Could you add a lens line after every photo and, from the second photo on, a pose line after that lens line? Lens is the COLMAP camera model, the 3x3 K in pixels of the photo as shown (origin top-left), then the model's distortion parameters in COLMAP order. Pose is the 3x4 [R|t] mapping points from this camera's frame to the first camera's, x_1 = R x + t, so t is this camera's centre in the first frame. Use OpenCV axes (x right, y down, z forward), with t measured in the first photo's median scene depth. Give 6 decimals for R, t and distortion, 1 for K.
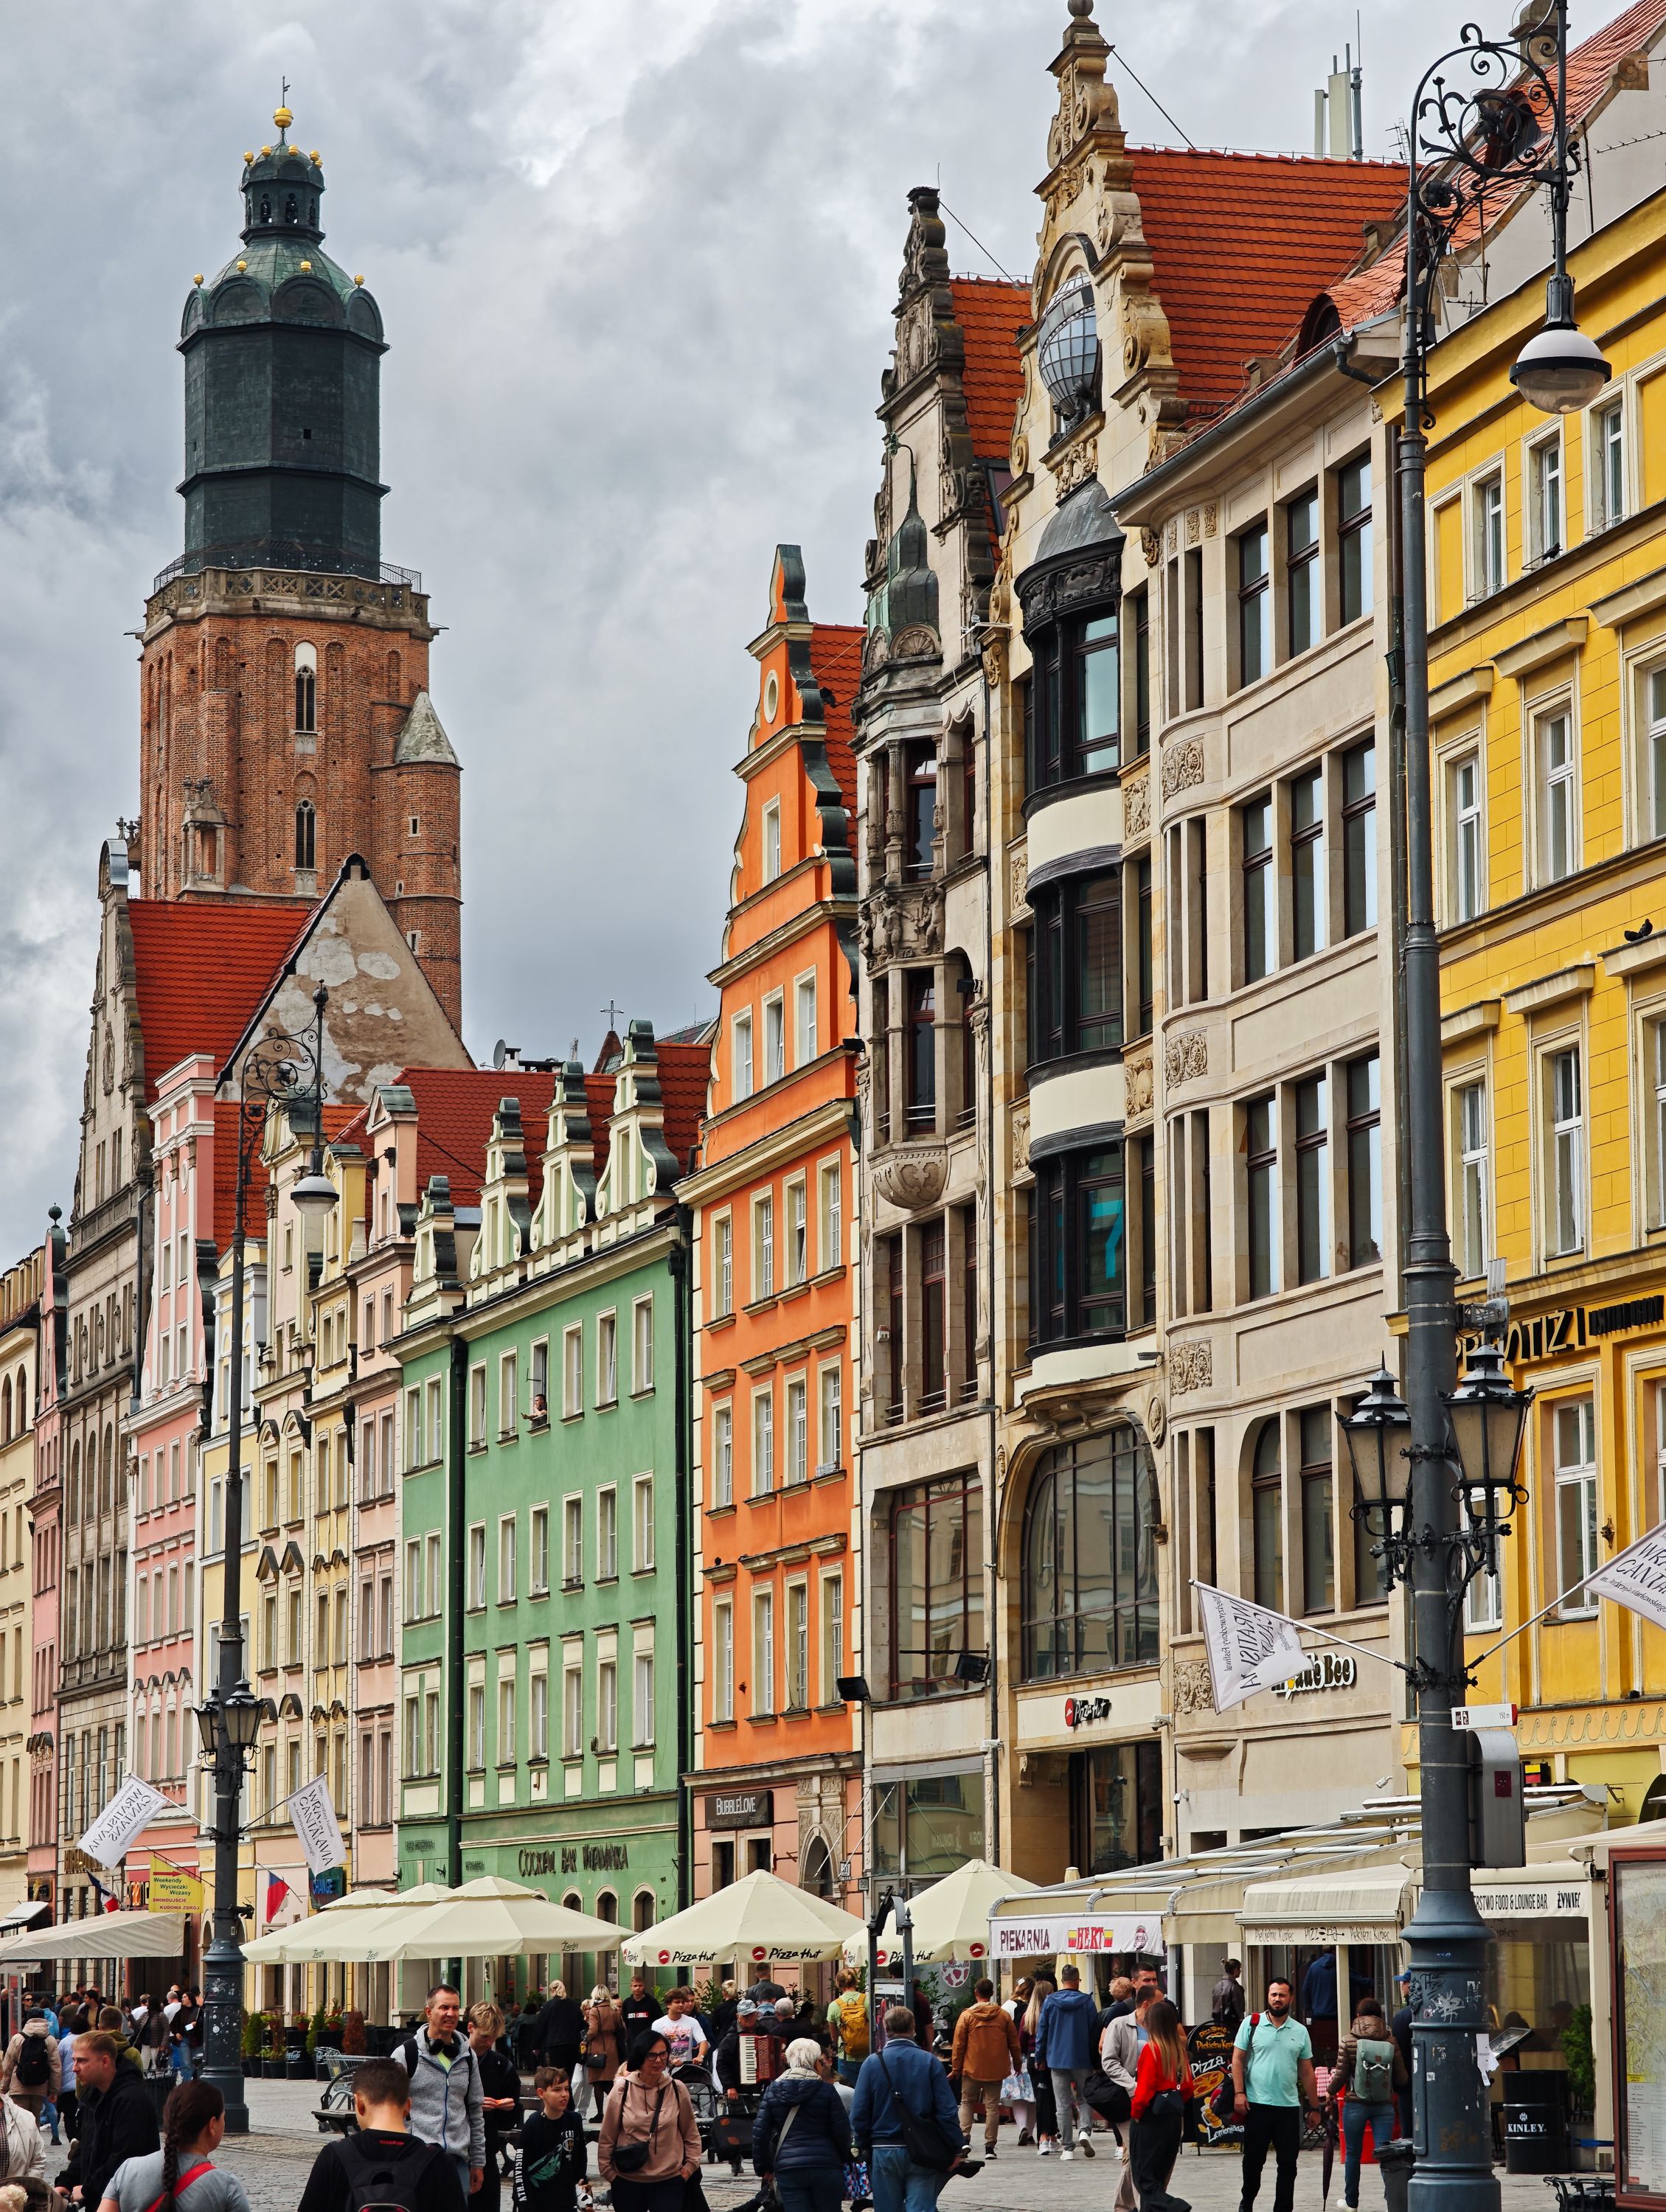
lens RADIAL K [[6351.0, 0, 833.5], [0, 6351.0, 1105.5], [0, 0, 1]] dist [0.305114, 0.000000]
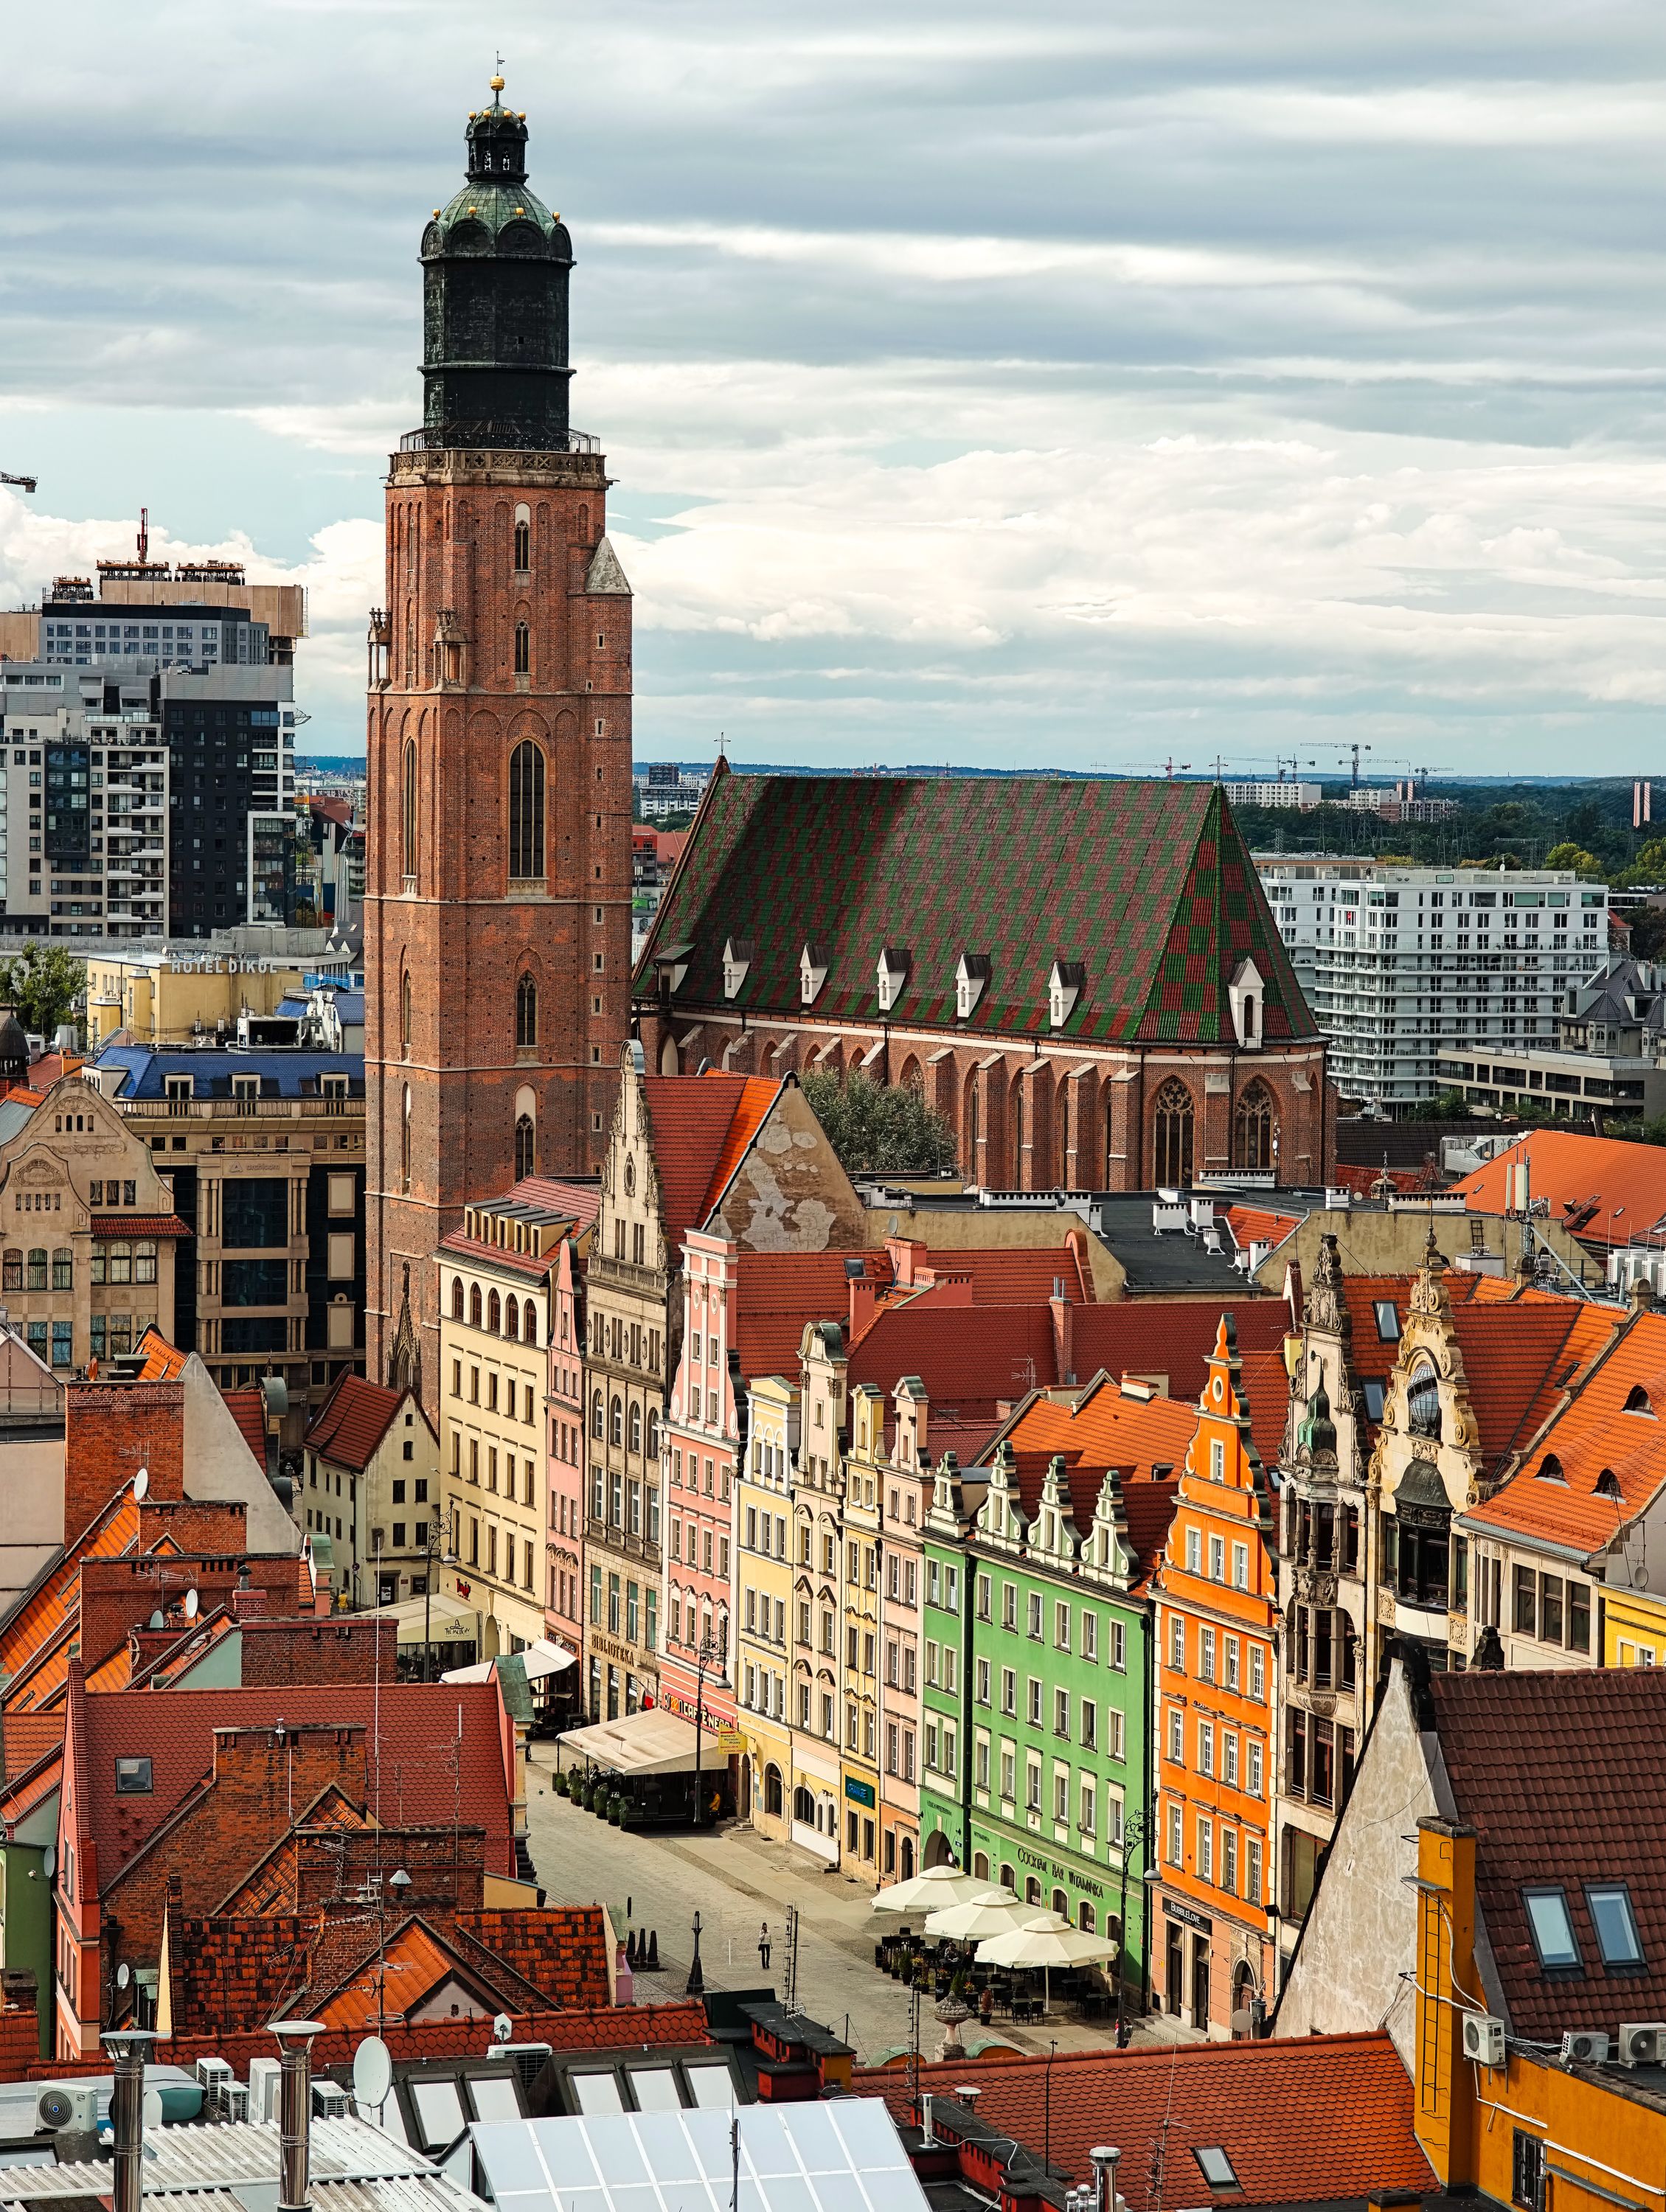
lens RADIAL K [[6351.0, 0, 830.0], [0, 6351.0, 1107.7], [0, 0, 1]] dist [0.305114, 0.000000]
pose [[0.998192, 0.012475, 0.058789, -0.095775], [-0.023012, 0.983007, 0.182120, -0.195948], [-0.055518, -0.183143, 0.981517, -0.369625]]
